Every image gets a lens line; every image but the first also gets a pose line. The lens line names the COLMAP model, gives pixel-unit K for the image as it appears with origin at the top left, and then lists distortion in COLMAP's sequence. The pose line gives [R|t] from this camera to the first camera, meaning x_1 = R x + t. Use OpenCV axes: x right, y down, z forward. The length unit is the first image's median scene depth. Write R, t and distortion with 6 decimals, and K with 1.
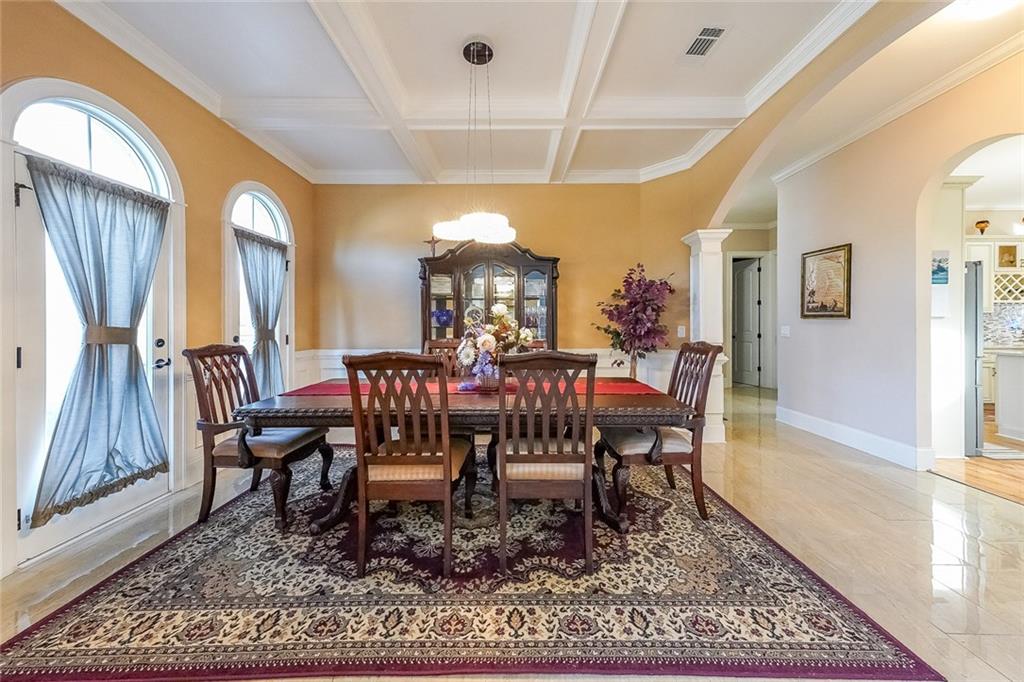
lens RADIAL K [[352.9, 0, 513.1], [0, 352.9, 333.3], [0, 0, 1]] dist [0.002011, 0.000282]
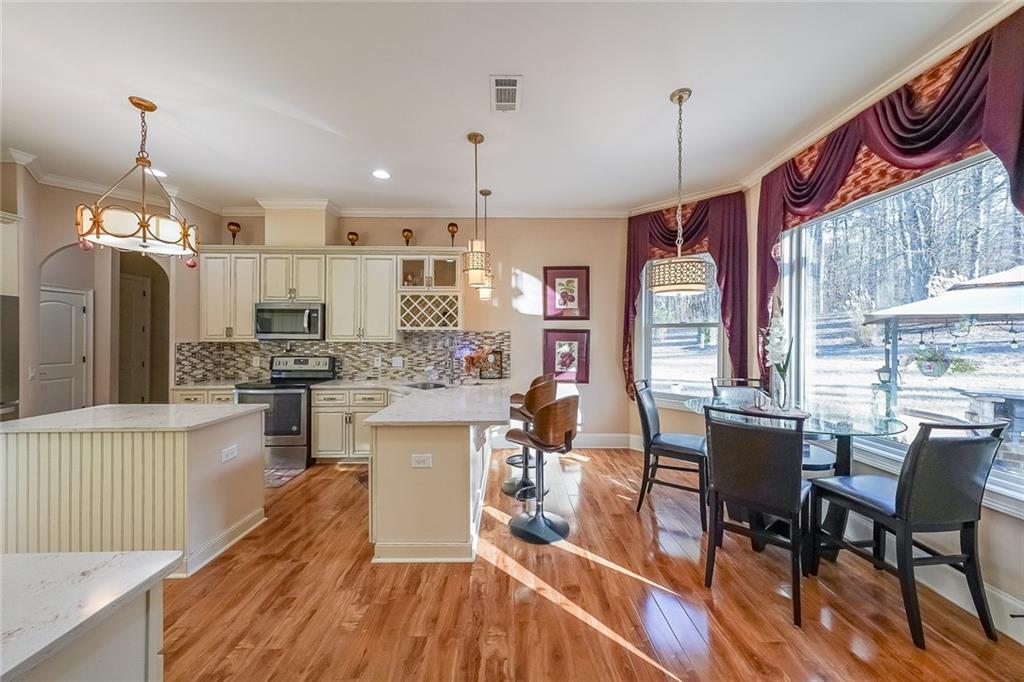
lens RADIAL K [[352.9, 0, 513.1], [0, 352.9, 333.3], [0, 0, 1]] dist [0.002011, 0.000282]
pose [[0.999746, 0.004666, 0.022065, 3.721393], [-0.004101, 0.999665, -0.025572, -0.138288], [-0.022177, 0.025475, 0.999429, 0.445778]]
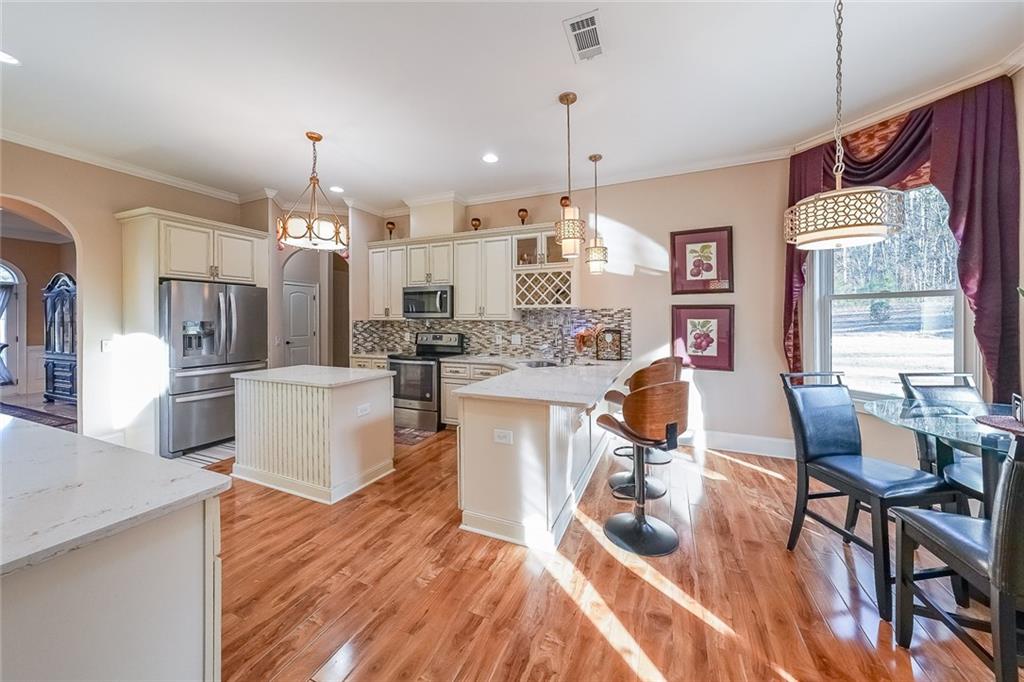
lens RADIAL K [[355.3, 0, 515.3], [0, 355.3, 314.9], [0, 0, 1]] dist [0.000921, 0.000106]
pose [[0.922490, -0.003415, -0.386006, 3.904970], [-0.007219, 0.999633, -0.026094, -0.114726], [0.385953, 0.026858, 0.922127, 0.553285]]
